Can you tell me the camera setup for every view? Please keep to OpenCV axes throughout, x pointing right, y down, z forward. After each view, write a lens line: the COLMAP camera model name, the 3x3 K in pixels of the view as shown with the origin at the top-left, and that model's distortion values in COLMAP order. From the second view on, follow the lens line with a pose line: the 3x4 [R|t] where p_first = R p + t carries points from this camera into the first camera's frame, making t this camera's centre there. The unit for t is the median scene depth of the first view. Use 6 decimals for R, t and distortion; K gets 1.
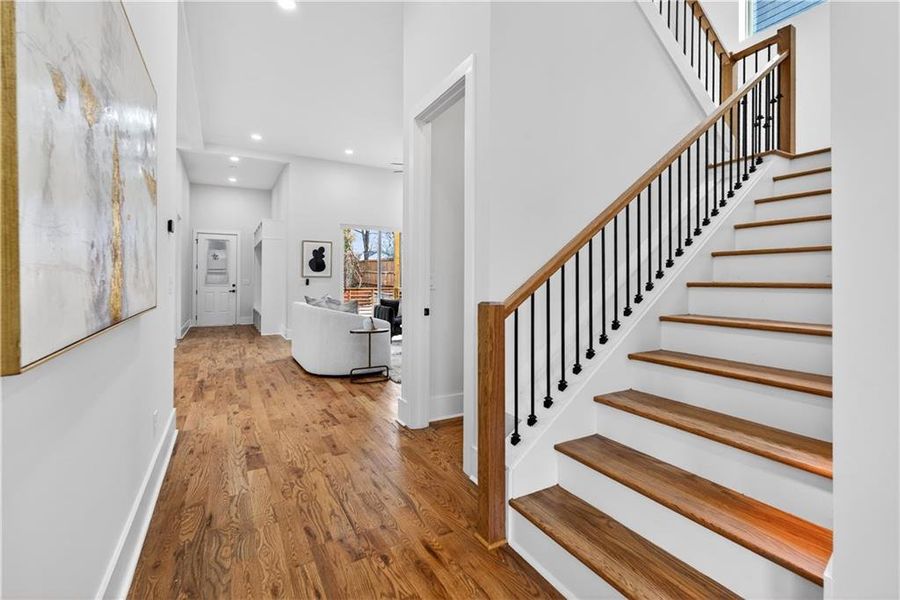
lens RADIAL K [[403.6, 0, 452.9], [0, 403.6, 281.6], [0, 0, 1]] dist [-0.024178, -0.000185]
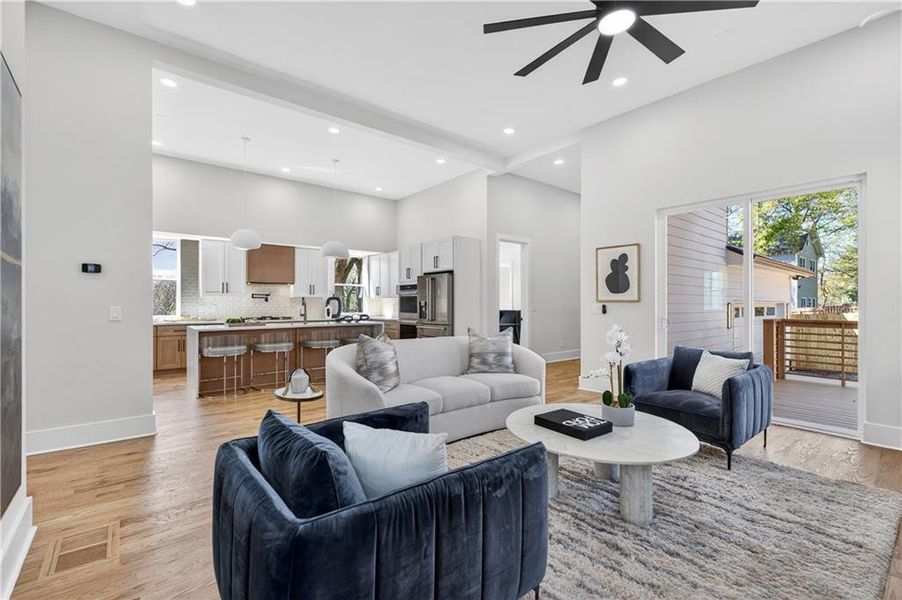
lens RADIAL K [[399.6, 0, 447.3], [0, 399.6, 303.1], [0, 0, 1]] dist [0.001397, 0.000065]
pose [[0.165688, -0.006491, -0.986157, 0.248313], [0.004831, 0.999972, -0.005770, -0.006344], [0.986166, -0.003808, 0.165715, 0.628478]]
